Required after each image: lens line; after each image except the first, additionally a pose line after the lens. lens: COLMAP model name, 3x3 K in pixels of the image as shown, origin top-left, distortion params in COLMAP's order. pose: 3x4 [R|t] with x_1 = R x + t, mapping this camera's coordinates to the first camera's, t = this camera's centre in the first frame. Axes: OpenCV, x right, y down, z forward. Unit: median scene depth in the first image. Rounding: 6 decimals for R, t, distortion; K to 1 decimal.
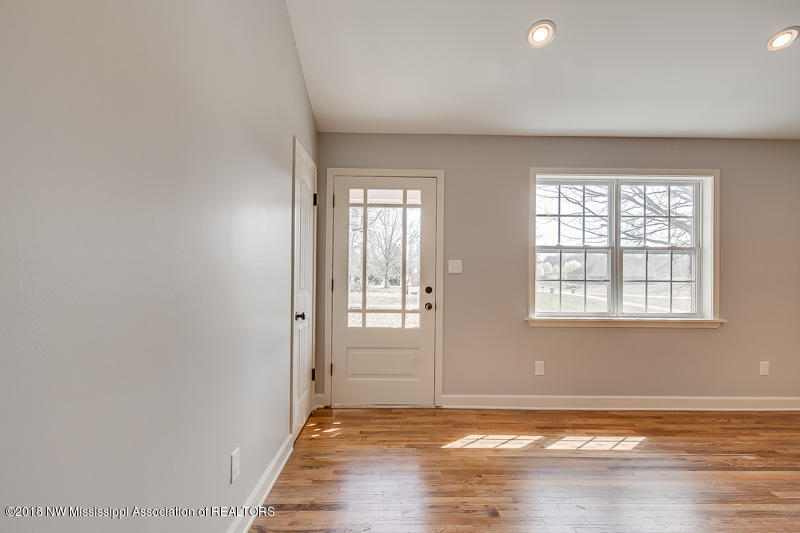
lens RADIAL K [[389.9, 0, 396.5], [0, 389.9, 269.6], [0, 0, 1]] dist [0.008058, -0.003735]
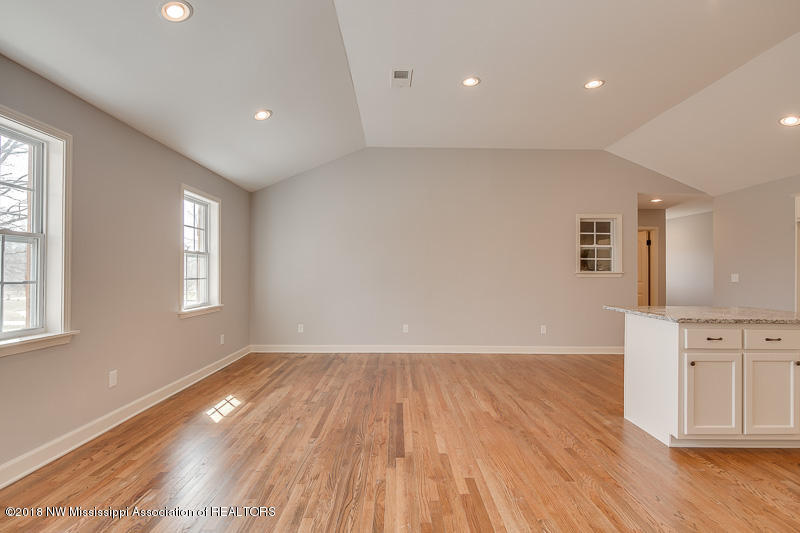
lens RADIAL K [[389.9, 0, 398.3], [0, 389.9, 272.0], [0, 0, 1]] dist [0.008058, -0.003735]
pose [[0.004787, -0.003586, 0.999982, 0.066504], [-0.015655, 0.999871, 0.003660, -0.001216], [-0.999866, -0.015673, 0.004730, 0.362982]]
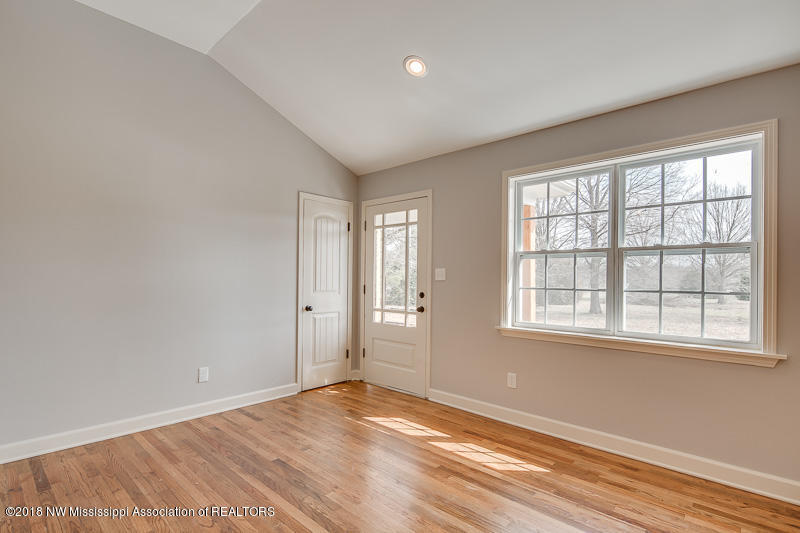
lens RADIAL K [[389.9, 0, 397.4], [0, 389.9, 276.6], [0, 0, 1]] dist [0.008058, -0.003735]
pose [[0.723359, -0.005179, -0.690453, 0.827555], [0.000897, 0.999978, -0.006561, 0.005255], [0.690472, 0.004127, 0.723348, 0.118727]]
